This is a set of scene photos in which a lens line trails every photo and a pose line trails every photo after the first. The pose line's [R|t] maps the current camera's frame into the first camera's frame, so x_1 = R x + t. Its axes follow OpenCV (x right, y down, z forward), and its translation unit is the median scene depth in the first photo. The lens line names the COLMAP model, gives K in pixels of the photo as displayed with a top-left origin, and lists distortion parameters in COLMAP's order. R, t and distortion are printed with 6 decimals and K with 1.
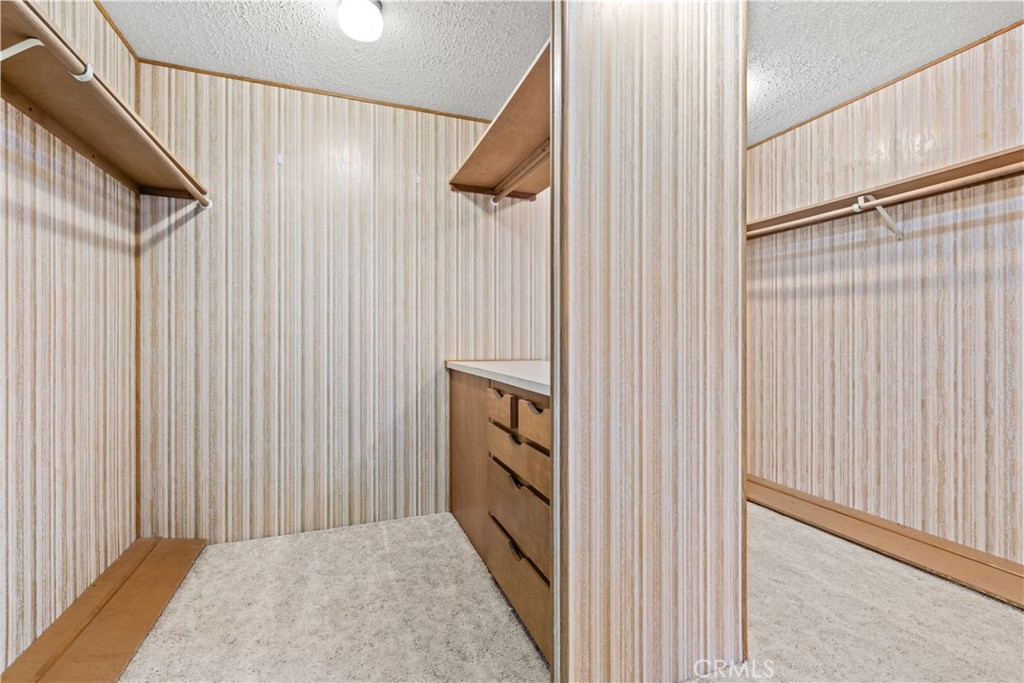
lens RADIAL K [[470.0, 0, 515.3], [0, 470.0, 338.9], [0, 0, 1]] dist [-0.001513, -0.001105]
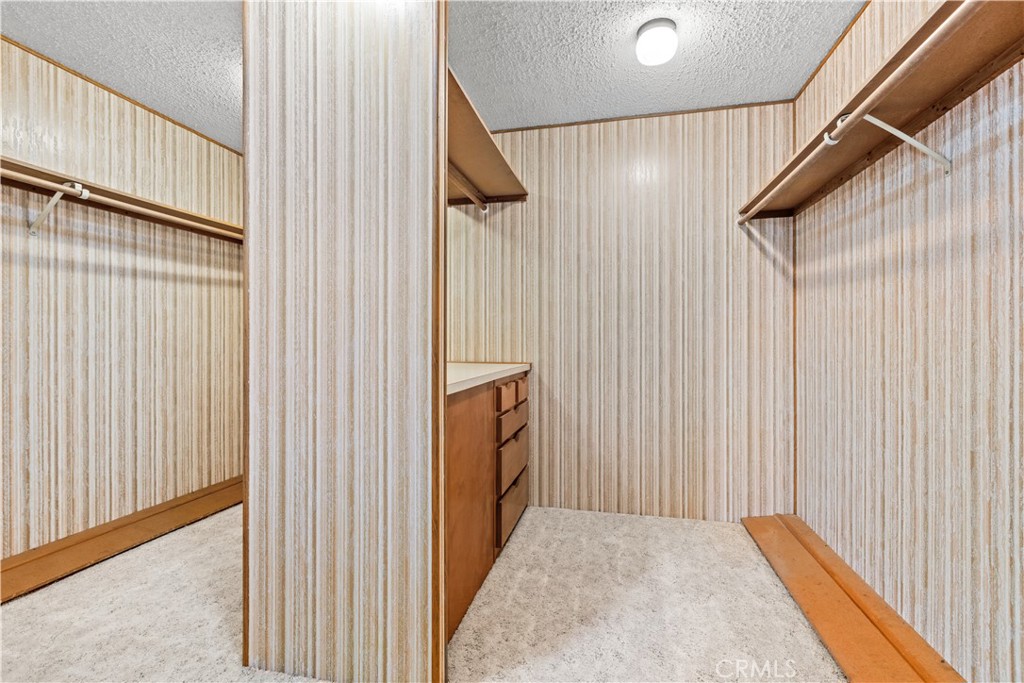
lens RADIAL K [[469.1, 0, 512.0], [0, 469.1, 341.5], [0, 0, 1]] dist [-0.000656, -0.000749]
pose [[0.822709, 0.001500, -0.568461, 1.171847], [-0.000990, 0.999999, 0.001207, -0.004026], [0.568463, -0.000430, 0.822709, 0.361077]]
